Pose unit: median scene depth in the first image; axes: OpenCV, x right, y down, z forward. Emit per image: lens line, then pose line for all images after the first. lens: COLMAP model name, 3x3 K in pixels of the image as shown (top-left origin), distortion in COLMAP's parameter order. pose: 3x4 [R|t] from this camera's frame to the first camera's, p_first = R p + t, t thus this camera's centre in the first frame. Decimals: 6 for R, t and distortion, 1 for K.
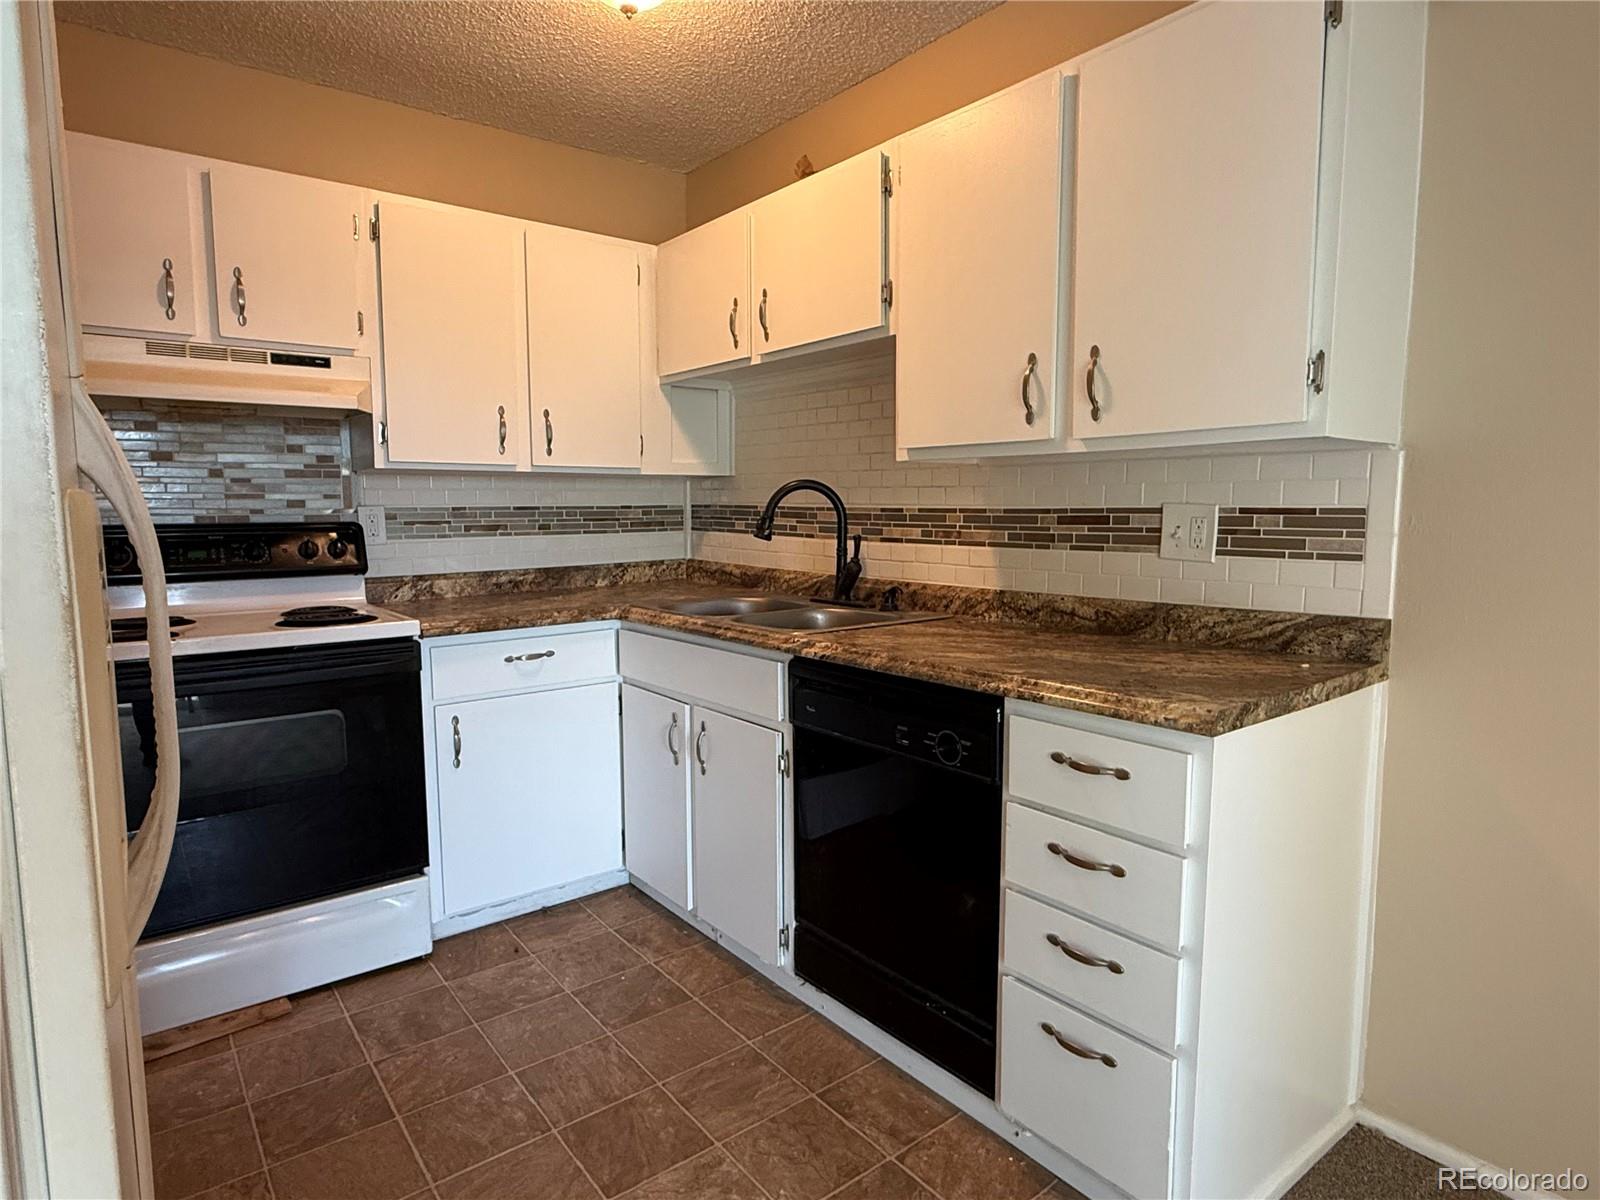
lens RADIAL K [[895.1, 0, 803.4], [0, 895.1, 603.0], [0, 0, 1]] dist [-0.006630, -0.000602]
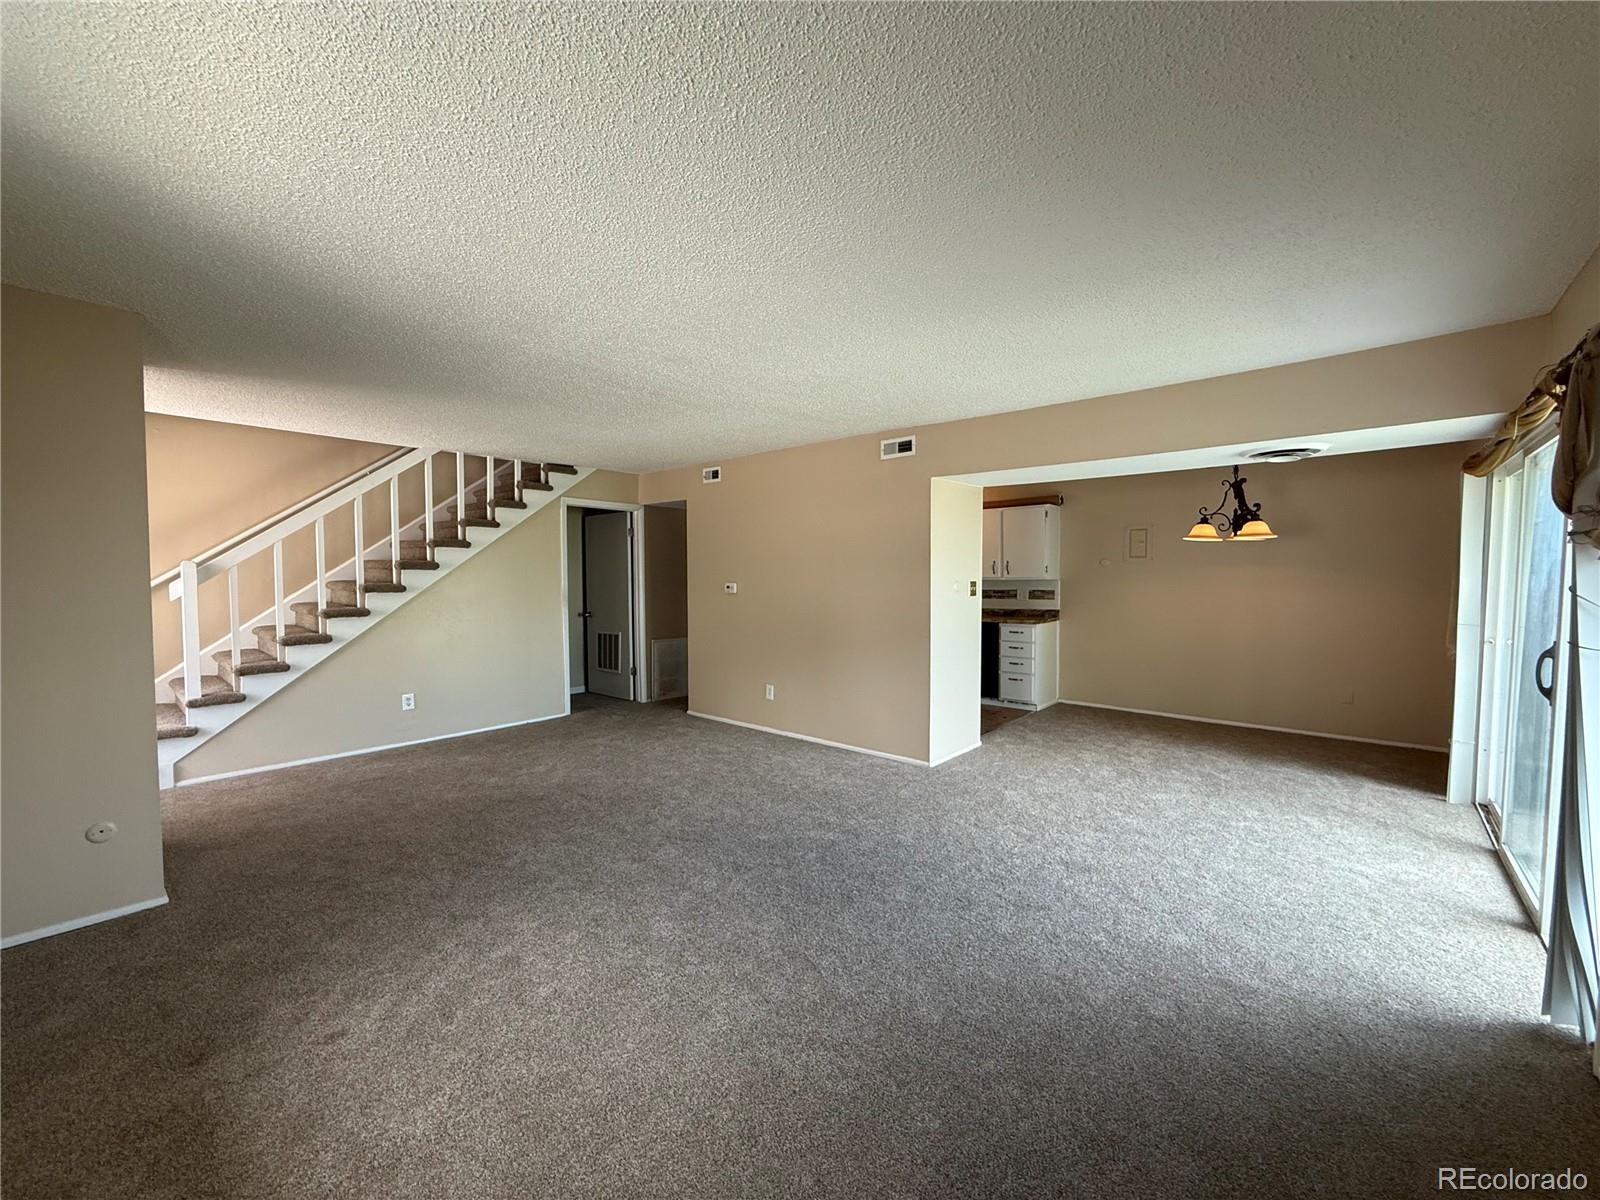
lens RADIAL K [[638.8, 0, 796.0], [0, 638.8, 602.7], [0, 0, 1]] dist [0.000886, 0.000010]
pose [[0.985237, -0.014163, 0.170608, -1.635660], [0.025806, 0.997471, -0.066221, 0.193809], [-0.169239, 0.069646, 0.983111, -2.631349]]
